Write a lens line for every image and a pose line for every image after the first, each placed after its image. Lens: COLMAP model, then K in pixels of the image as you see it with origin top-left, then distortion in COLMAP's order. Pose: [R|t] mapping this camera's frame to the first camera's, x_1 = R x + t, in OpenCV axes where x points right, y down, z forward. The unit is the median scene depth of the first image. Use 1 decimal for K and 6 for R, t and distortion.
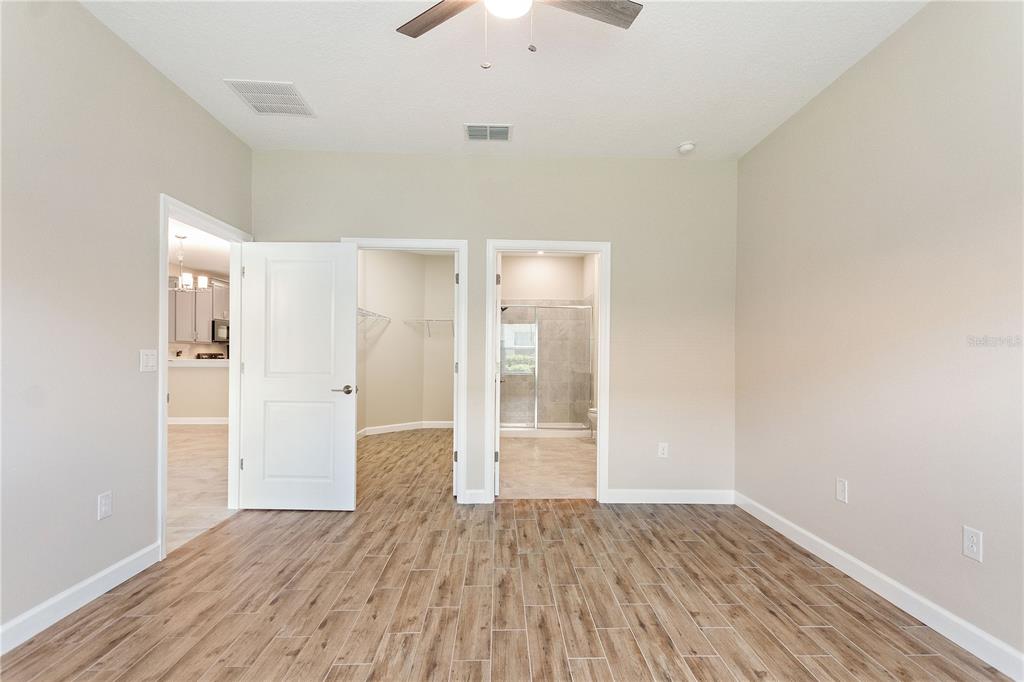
lens RADIAL K [[482.2, 0, 511.7], [0, 482.2, 346.5], [0, 0, 1]] dist [0.020744, 0.000995]
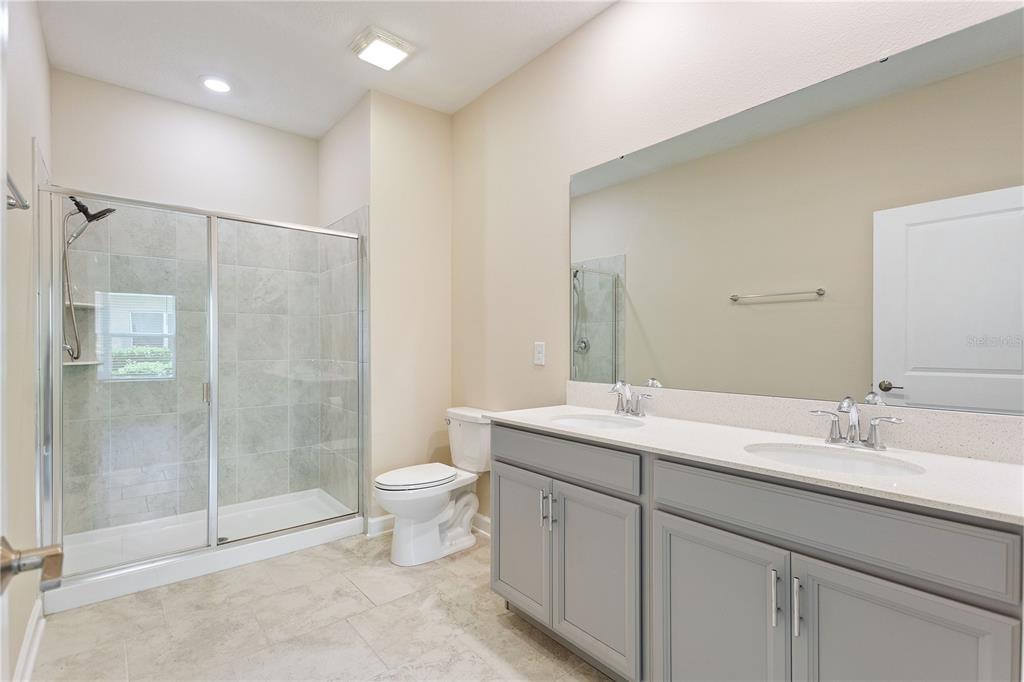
lens RADIAL K [[482.2, 0, 515.5], [0, 482.2, 343.0], [0, 0, 1]] dist [0.020744, 0.000995]
pose [[0.780614, -0.005788, 0.624986, -0.001591], [-0.003823, 0.999894, 0.014035, 0.007377], [-0.625001, -0.013345, 0.780510, 0.501194]]
